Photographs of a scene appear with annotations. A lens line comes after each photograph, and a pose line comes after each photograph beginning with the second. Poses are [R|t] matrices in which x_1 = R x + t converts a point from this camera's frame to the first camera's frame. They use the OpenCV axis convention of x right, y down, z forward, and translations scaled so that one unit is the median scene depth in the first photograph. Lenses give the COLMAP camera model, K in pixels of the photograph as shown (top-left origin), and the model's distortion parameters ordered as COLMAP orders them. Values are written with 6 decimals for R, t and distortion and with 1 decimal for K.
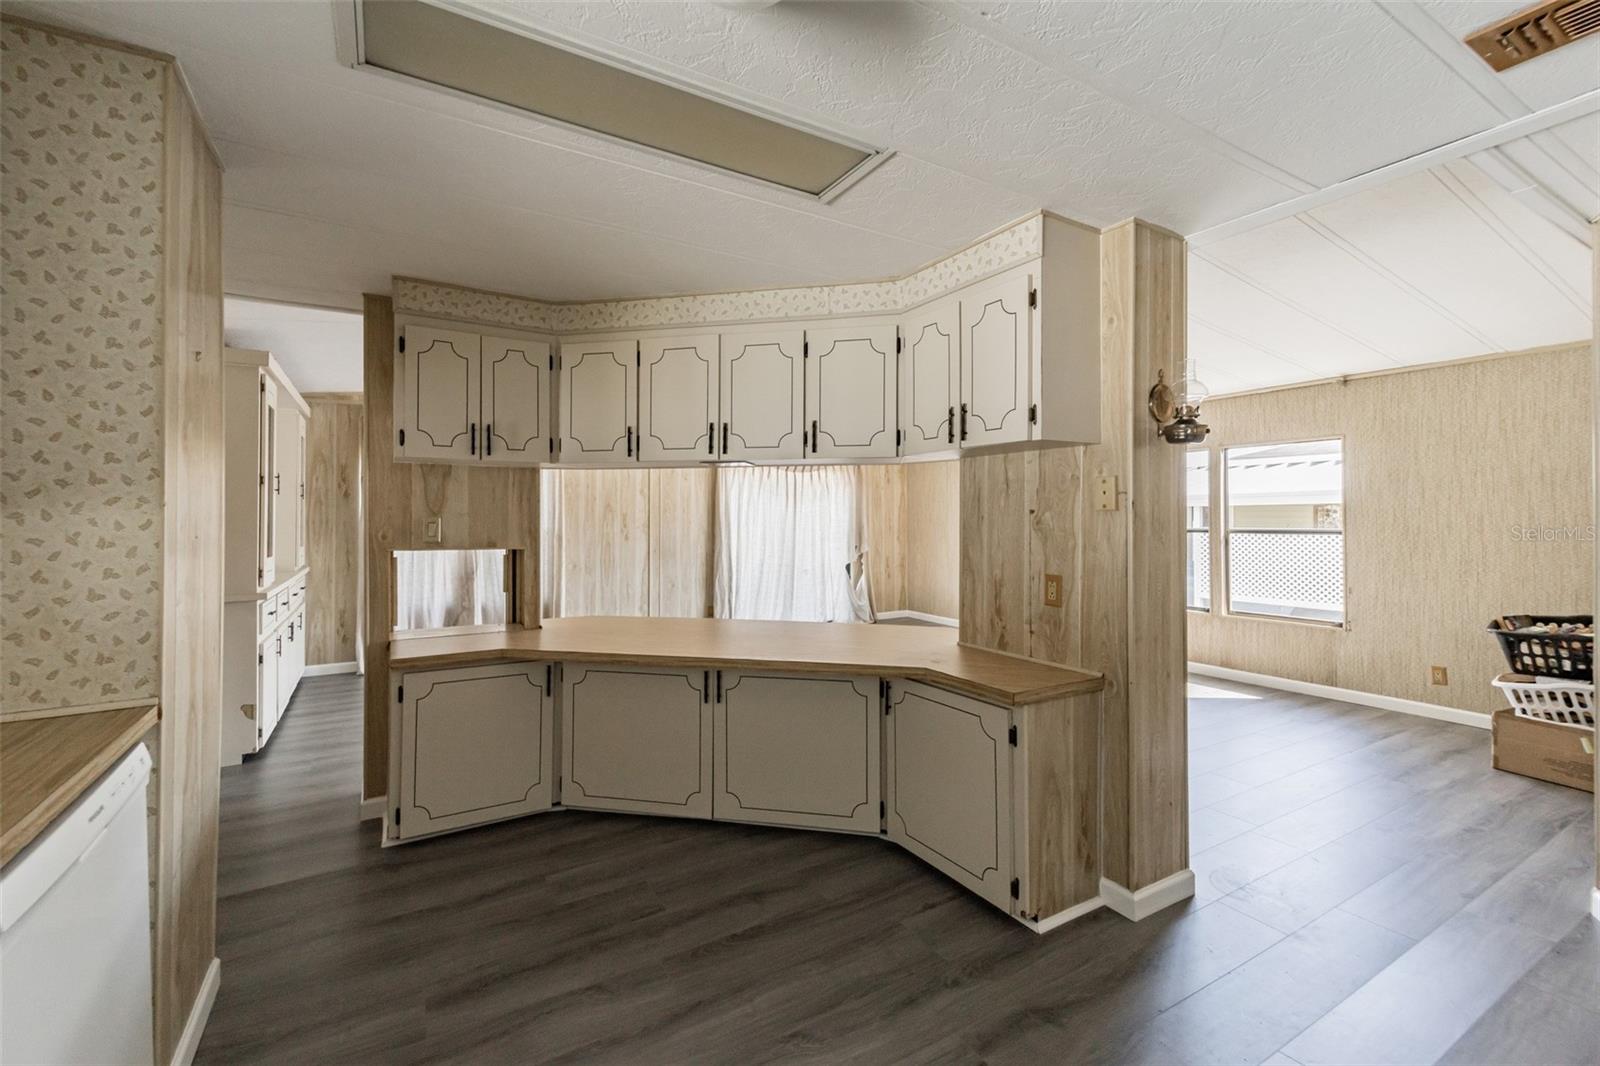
lens RADIAL K [[660.3, 0, 807.6], [0, 660.3, 511.8], [0, 0, 1]] dist [-0.021683, -0.000156]
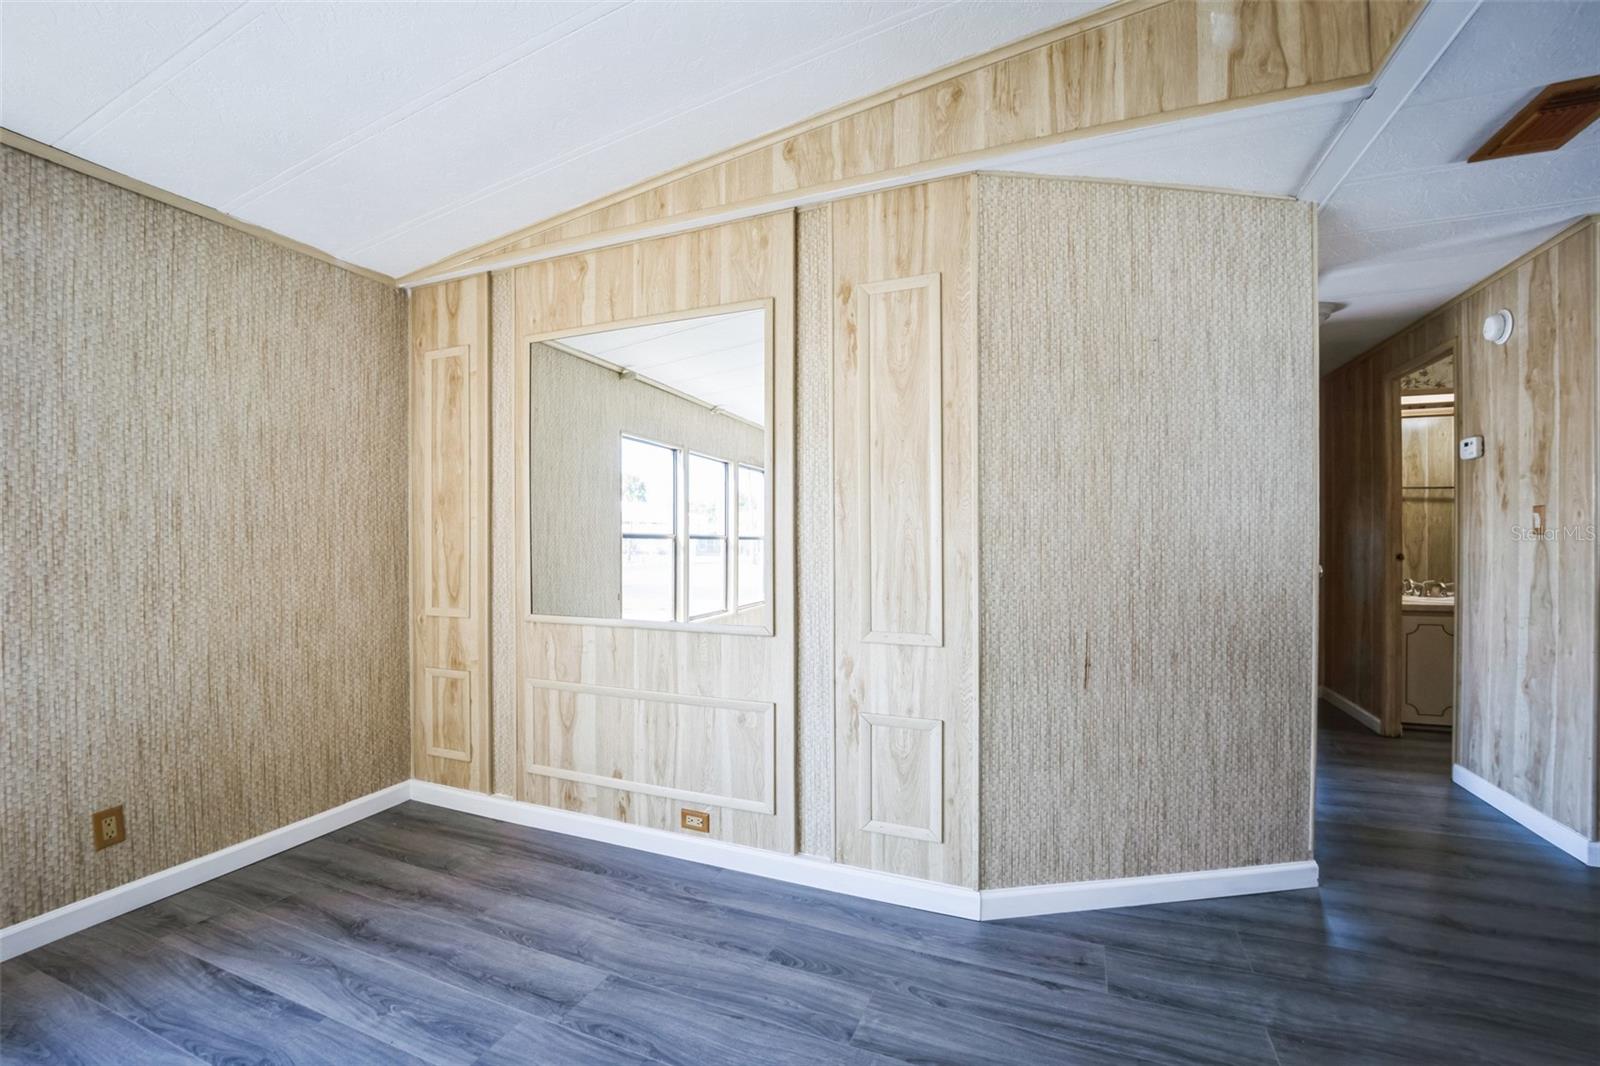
lens RADIAL K [[700.4, 0, 790.7], [0, 700.4, 540.7], [0, 0, 1]] dist [-0.021468, -0.000256]
pose [[-0.573717, -0.004602, 0.819041, 0.284123], [-0.005066, 0.999985, 0.002070, 0.038716], [-0.819038, -0.002961, -0.573732, 0.910863]]
